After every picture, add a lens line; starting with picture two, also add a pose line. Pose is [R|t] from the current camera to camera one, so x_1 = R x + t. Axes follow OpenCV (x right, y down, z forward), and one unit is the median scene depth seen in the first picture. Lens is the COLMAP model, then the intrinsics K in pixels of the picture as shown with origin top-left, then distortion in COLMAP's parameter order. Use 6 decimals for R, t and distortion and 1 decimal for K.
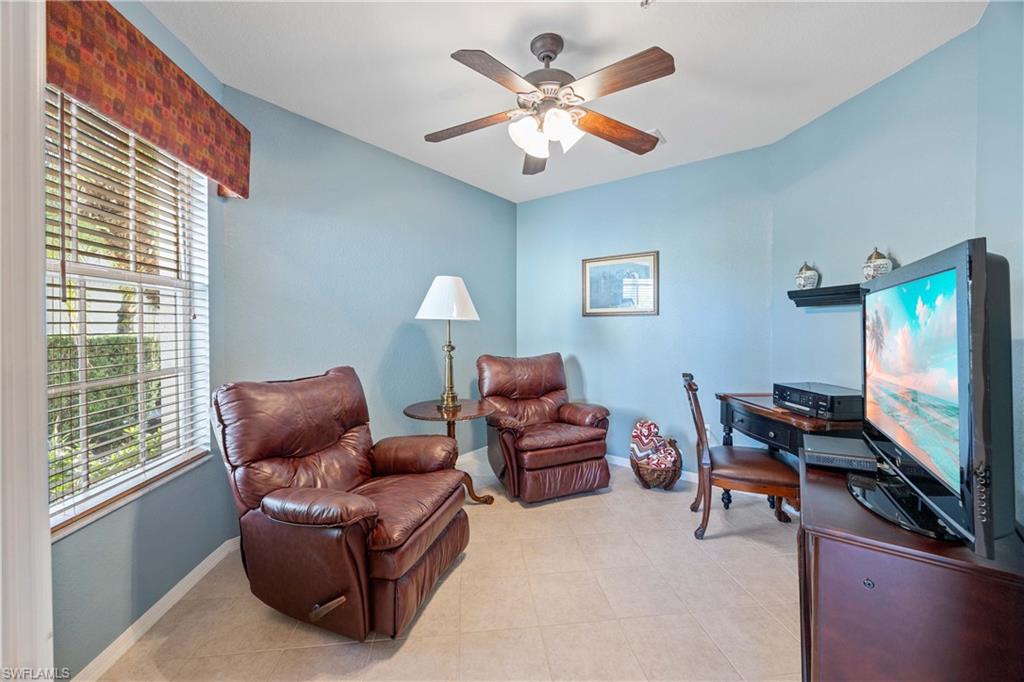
lens RADIAL K [[399.7, 0, 513.8], [0, 399.7, 350.0], [0, 0, 1]] dist [-0.000107, 0.000092]
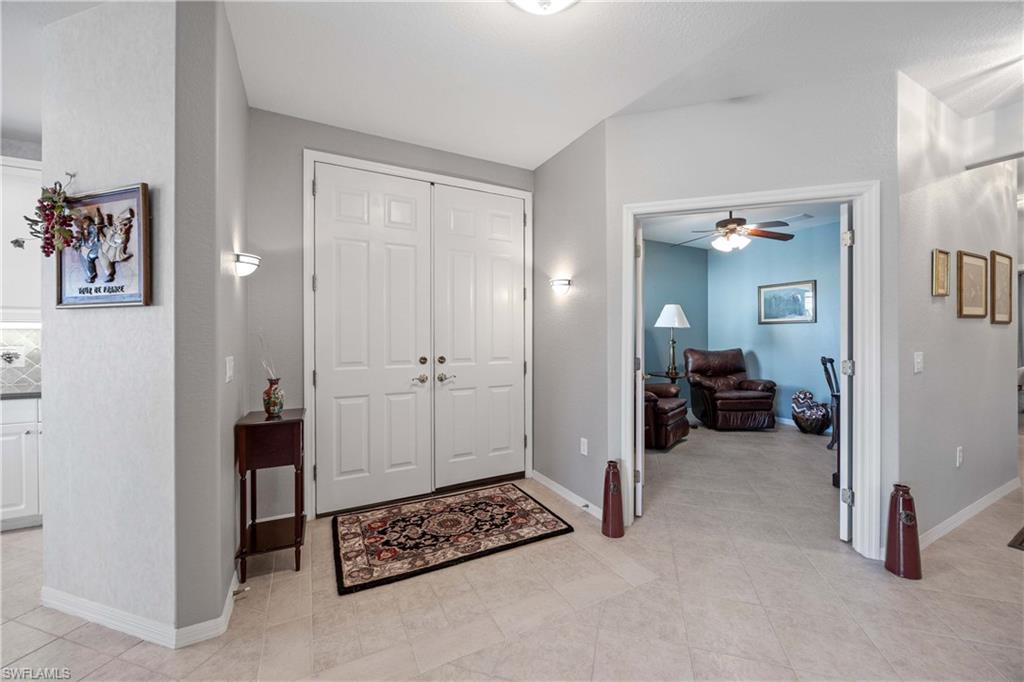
lens RADIAL K [[393.5, 0, 512.0], [0, 393.5, 341.0], [0, 0, 1]] dist [-0.001358, -0.000091]
pose [[0.910486, 0.001454, -0.413538, -0.073924], [-0.020078, 0.998970, -0.040693, 0.071420], [0.413053, 0.045354, 0.909577, -0.899625]]
